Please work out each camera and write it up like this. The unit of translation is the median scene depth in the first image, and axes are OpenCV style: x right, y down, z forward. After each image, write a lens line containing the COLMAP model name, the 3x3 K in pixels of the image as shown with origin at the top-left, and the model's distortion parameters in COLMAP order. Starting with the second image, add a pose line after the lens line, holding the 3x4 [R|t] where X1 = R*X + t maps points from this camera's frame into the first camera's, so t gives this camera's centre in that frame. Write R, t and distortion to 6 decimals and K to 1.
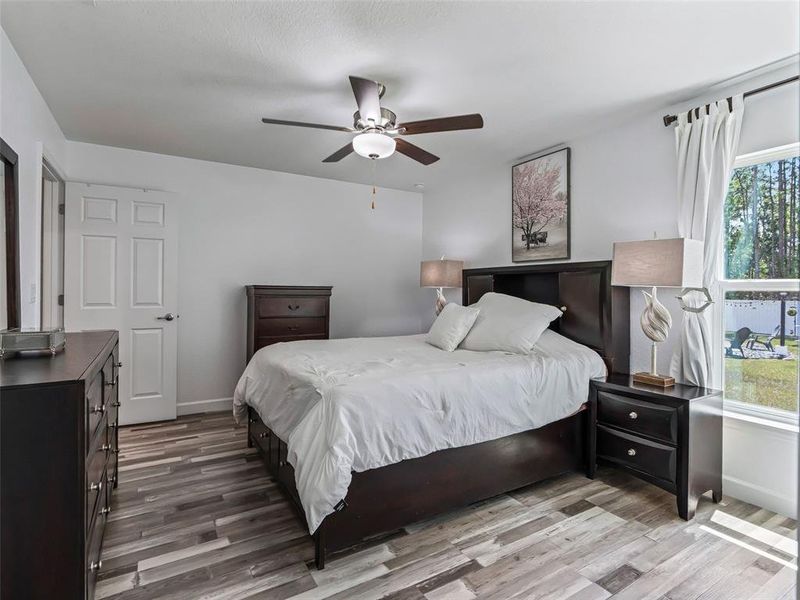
lens RADIAL K [[402.3, 0, 396.5], [0, 402.3, 289.2], [0, 0, 1]] dist [-0.004899, -0.000475]
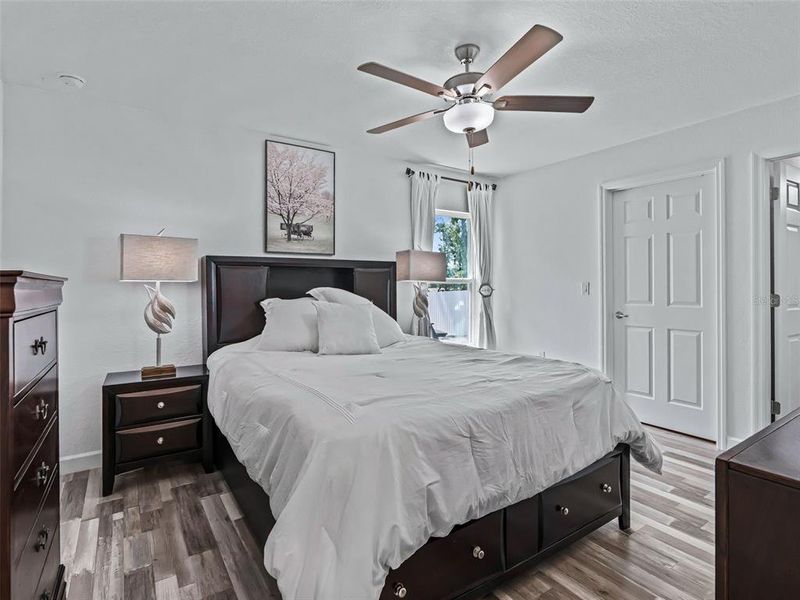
lens RADIAL K [[402.3, 0, 396.5], [0, 402.3, 289.2], [0, 0, 1]] dist [-0.004899, -0.000475]
pose [[-0.030724, -0.025448, 0.999204, -0.615838], [-0.002506, 0.999675, 0.025383, -0.011149], [-0.999525, -0.001724, -0.030777, 0.797762]]
